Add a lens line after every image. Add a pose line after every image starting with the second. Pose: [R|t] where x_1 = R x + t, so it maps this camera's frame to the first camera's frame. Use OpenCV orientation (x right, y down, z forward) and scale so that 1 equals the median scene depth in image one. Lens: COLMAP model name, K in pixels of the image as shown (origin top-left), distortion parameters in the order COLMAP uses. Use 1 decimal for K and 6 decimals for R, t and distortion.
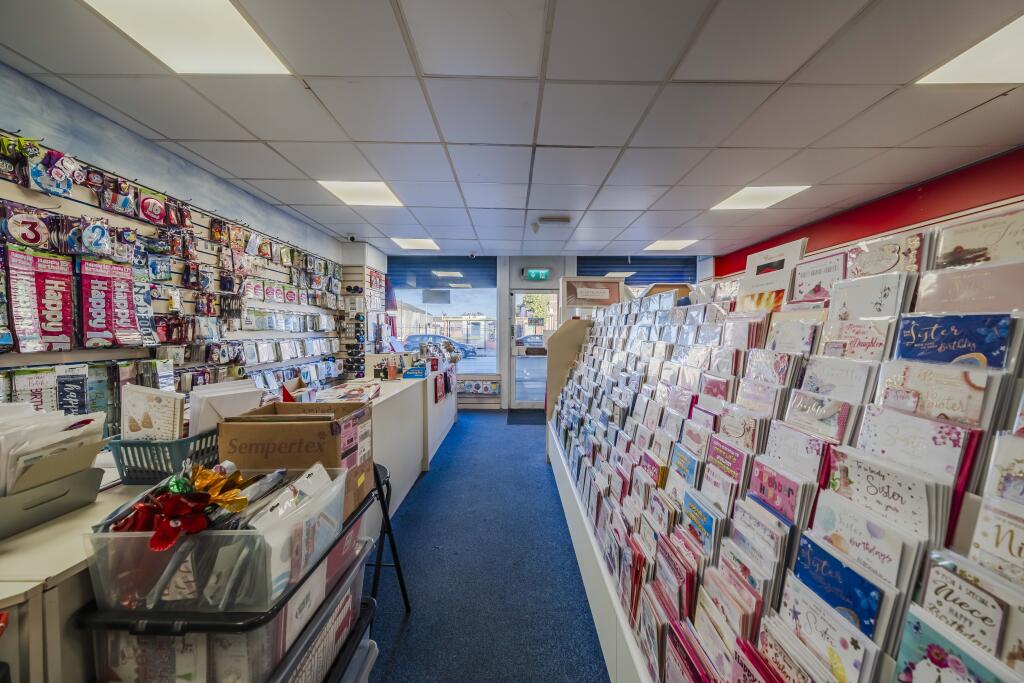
lens RADIAL K [[350.5, 0, 512.0], [0, 350.5, 341.5], [0, 0, 1]] dist [-0.002476, -0.000074]
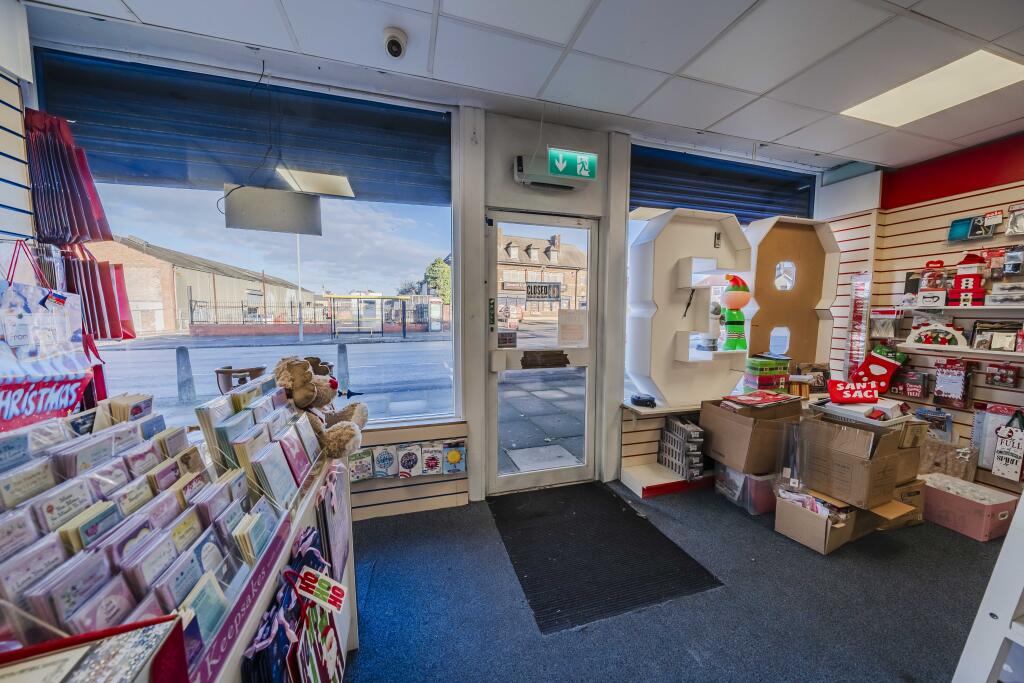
lens RADIAL K [[344.1, 0, 512.0], [0, 344.1, 341.5], [0, 0, 1]] dist [0.013007, -0.000010]
pose [[0.956056, -0.026114, 0.292020, -0.095967], [0.008929, 0.998157, 0.060027, -0.020684], [-0.293049, -0.054781, 0.954527, 0.607062]]
